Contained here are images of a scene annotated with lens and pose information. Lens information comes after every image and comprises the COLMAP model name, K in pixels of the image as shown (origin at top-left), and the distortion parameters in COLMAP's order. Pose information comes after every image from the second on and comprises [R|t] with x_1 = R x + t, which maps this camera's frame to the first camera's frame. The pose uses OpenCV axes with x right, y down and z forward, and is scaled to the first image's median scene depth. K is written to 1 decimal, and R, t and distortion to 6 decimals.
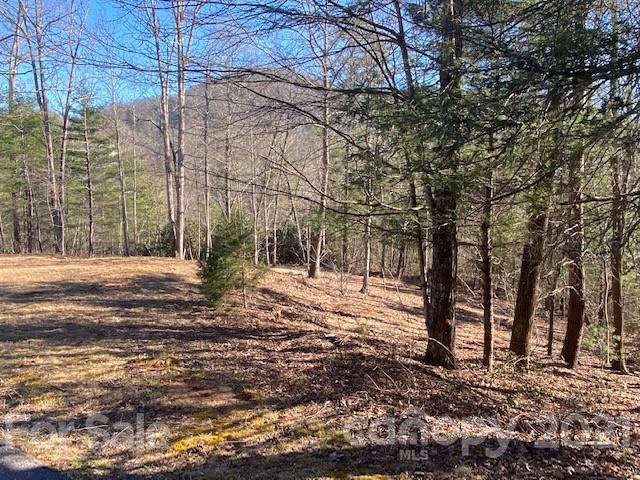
lens RADIAL K [[476.3, 0, 315.7], [0, 476.3, 239.6], [0, 0, 1]] dist [0.077195, -0.097641]
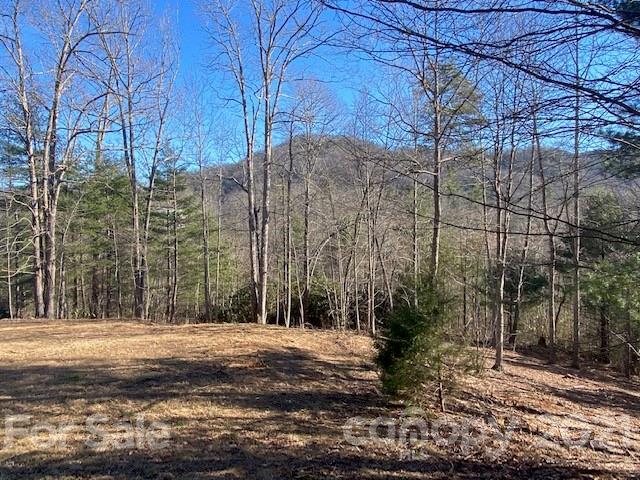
lens RADIAL K [[476.3, 0, 320.0], [0, 476.3, 237.8], [0, 0, 1]] dist [0.077195, -0.097641]
pose [[0.994567, -0.014859, -0.103032, -0.082476], [0.001419, 0.991603, -0.129309, -0.003645], [0.104089, 0.128461, 0.986237, 0.092247]]
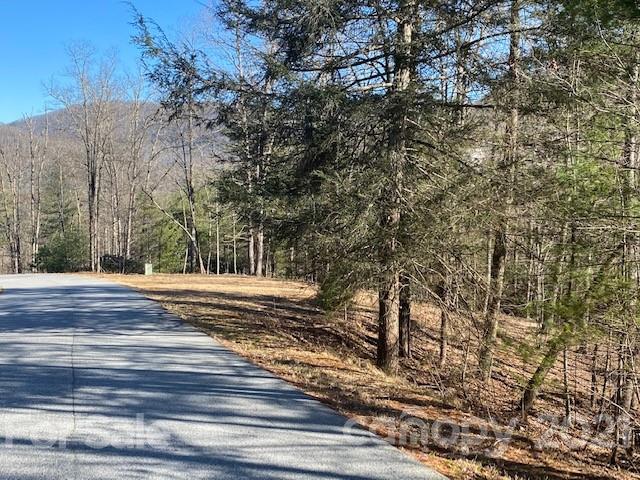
lens RADIAL K [[787.4, 0, 321.9], [0, 787.4, 239.3], [0, 0, 1]] dist [0.054109, 0.000000]
pose [[0.807541, 0.046683, -0.587960, 0.417157], [-0.084263, 0.995769, -0.036671, -0.002888], [0.583761, 0.079157, 0.808058, -0.359106]]
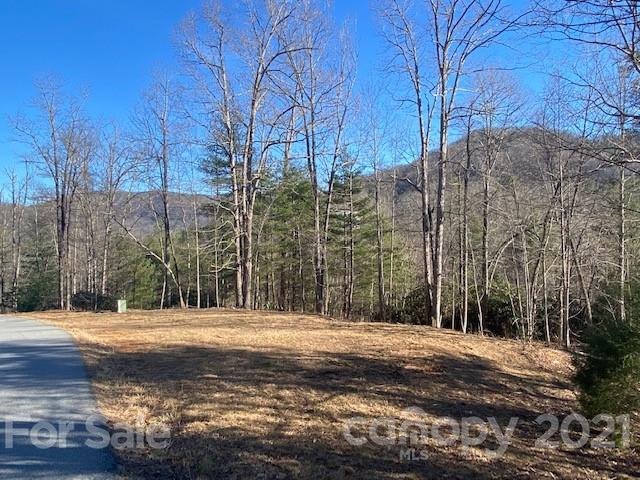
lens RADIAL K [[476.3, 0, 320.5], [0, 476.3, 236.6], [0, 0, 1]] dist [0.077195, -0.097641]
pose [[0.895799, -0.014410, -0.444226, -0.084425], [-0.046364, 0.990992, -0.125640, -0.003609], [0.442035, 0.133144, 0.887061, 0.094225]]
